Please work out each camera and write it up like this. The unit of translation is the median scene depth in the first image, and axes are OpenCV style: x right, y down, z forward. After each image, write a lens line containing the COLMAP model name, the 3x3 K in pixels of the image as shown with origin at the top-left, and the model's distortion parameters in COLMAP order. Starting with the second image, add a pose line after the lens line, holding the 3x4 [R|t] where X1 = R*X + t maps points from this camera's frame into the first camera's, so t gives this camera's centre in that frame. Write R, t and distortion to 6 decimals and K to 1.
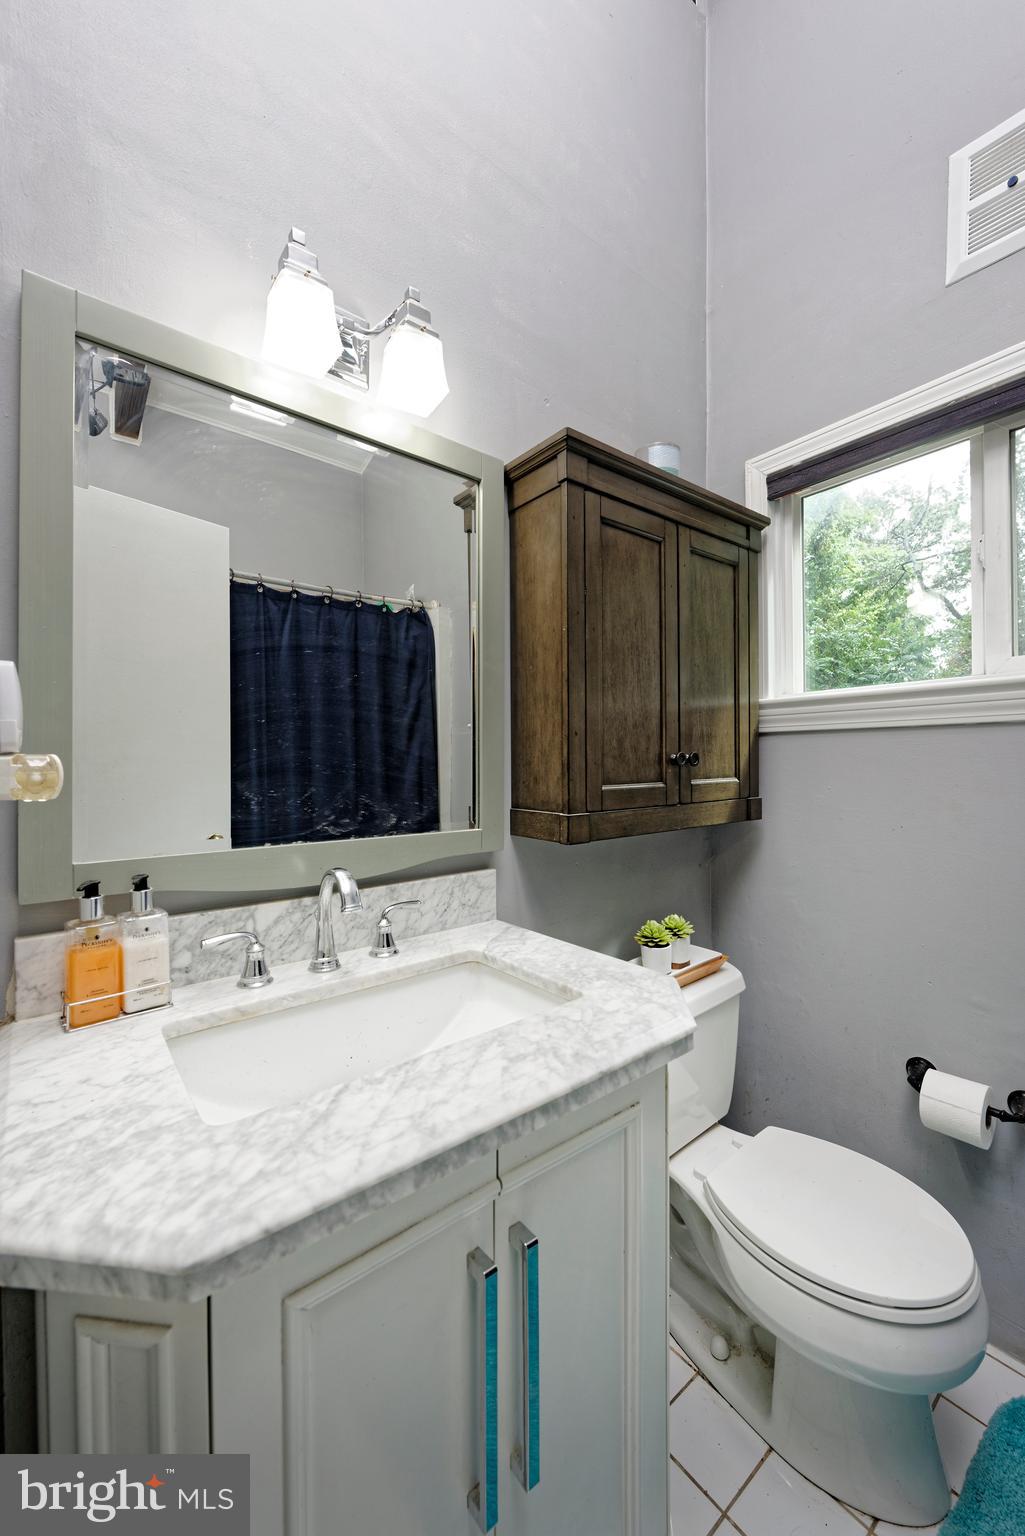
lens RADIAL K [[603.1, 0, 512.5], [0, 603.1, 768.0], [0, 0, 1]] dist [-0.001111, -0.000106]
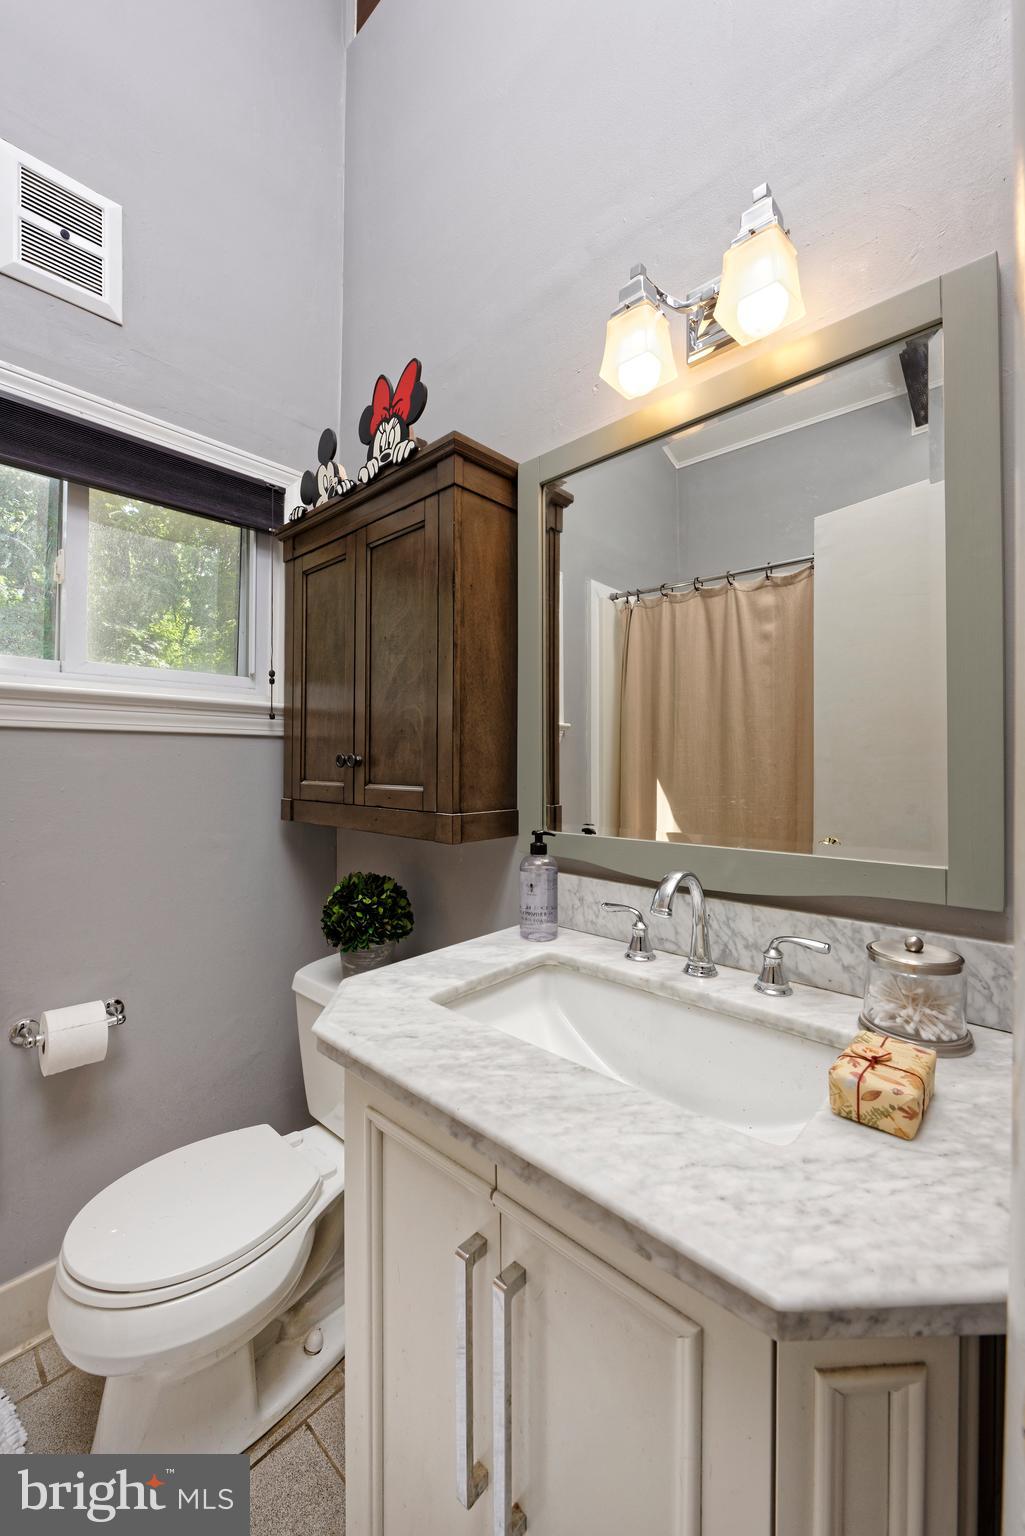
lens RADIAL K [[625.3, 0, 512.5], [0, 625.3, 768.0], [0, 0, 1]] dist [0.088523, -0.000035]
pose [[0.158180, 0.012464, -0.987332, 0.713328], [-0.017780, 0.999794, 0.009773, -0.009471], [0.987250, 0.016009, 0.158369, 0.565745]]
